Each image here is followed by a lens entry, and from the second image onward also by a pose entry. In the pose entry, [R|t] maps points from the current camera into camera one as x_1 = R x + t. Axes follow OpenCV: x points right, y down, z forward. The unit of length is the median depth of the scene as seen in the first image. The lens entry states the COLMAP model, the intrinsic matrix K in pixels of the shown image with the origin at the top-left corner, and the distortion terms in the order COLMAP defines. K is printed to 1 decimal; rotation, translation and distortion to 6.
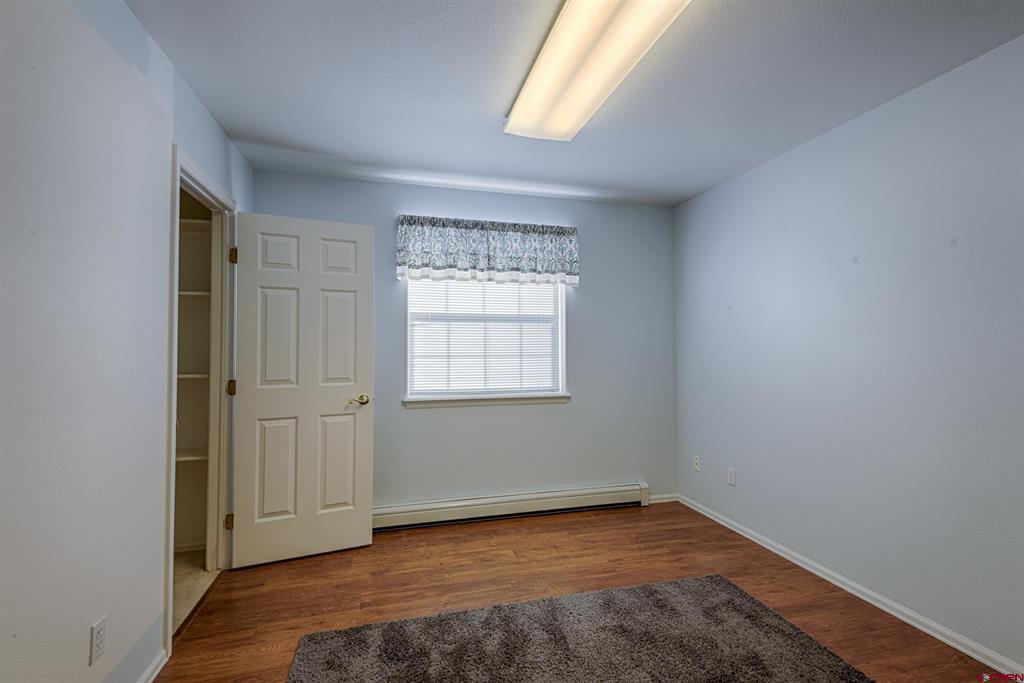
lens RADIAL K [[461.8, 0, 518.3], [0, 461.8, 334.0], [0, 0, 1]] dist [0.034738, -0.020199]
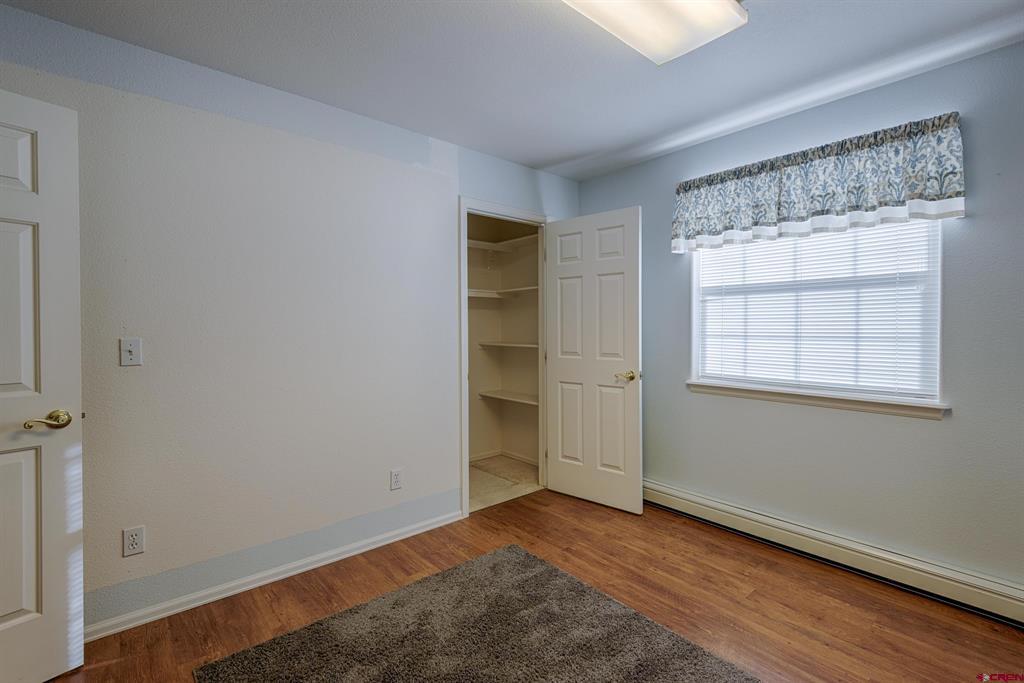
lens RADIAL K [[461.8, 0, 518.3], [0, 461.8, 334.0], [0, 0, 1]] dist [0.034738, -0.020199]
pose [[0.433214, 0.014647, -0.901172, 0.451548], [0.027645, 0.999182, 0.029530, 0.008989], [0.900867, -0.037706, 0.432455, 0.292573]]
